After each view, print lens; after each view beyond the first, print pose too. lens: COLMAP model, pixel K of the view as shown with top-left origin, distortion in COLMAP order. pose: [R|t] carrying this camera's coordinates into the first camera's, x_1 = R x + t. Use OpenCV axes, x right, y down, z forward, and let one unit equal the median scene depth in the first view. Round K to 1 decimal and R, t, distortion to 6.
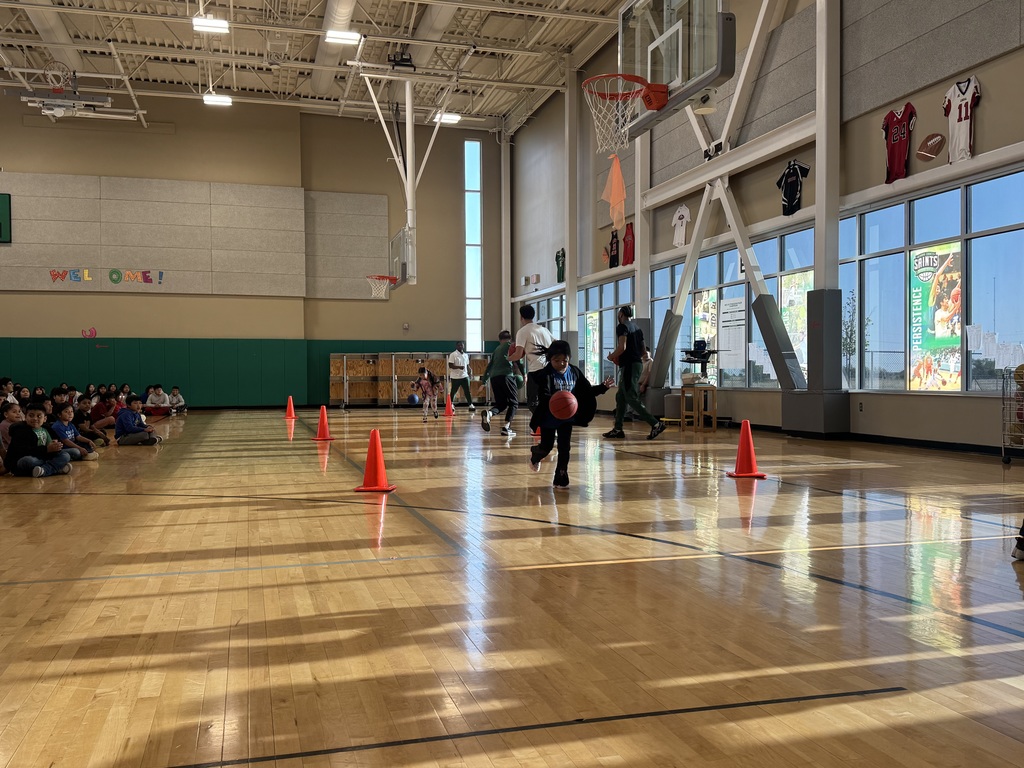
lens RADIAL K [[896.9, 0, 517.7], [0, 896.9, 389.0], [0, 0, 1]] dist [0.128608, -0.206723]
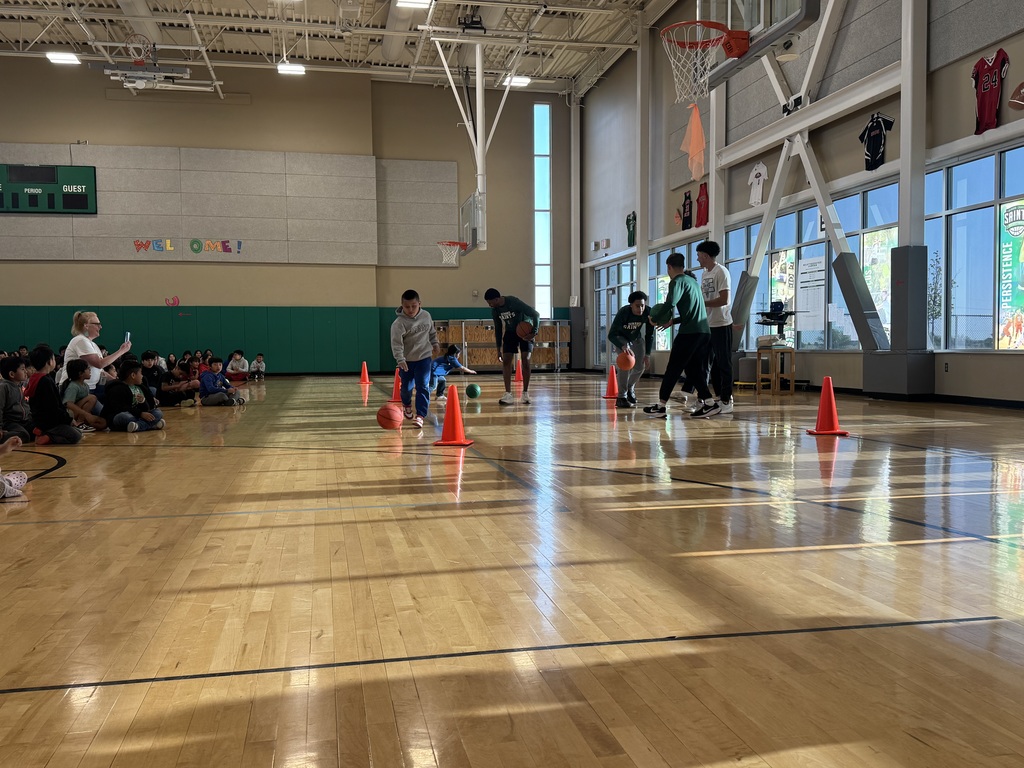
lens RADIAL K [[896.9, 0, 521.3], [0, 896.9, 384.0], [0, 0, 1]] dist [0.128608, -0.206723]
pose [[0.997328, -0.000033, -0.073052, -0.002400], [0.002353, 0.999495, 0.031676, 0.004032], [0.073014, -0.031764, 0.996825, -0.002240]]
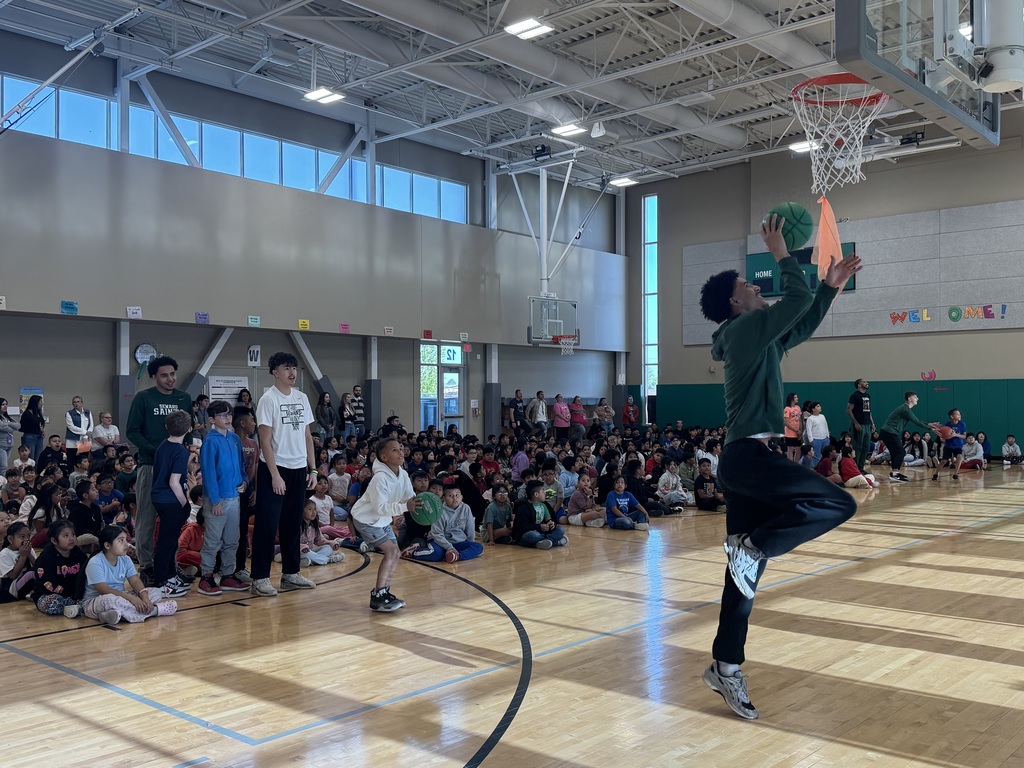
lens RADIAL K [[1021.0, 0, 504.6], [0, 1021.0, 385.2], [0, 0, 1]] dist [0.044429, 0.000000]
pose [[0.547443, -0.017227, -0.836666, 2.497183], [-0.024711, 0.999019, -0.036739, -0.017698], [0.836478, 0.040788, 0.546480, 0.635800]]
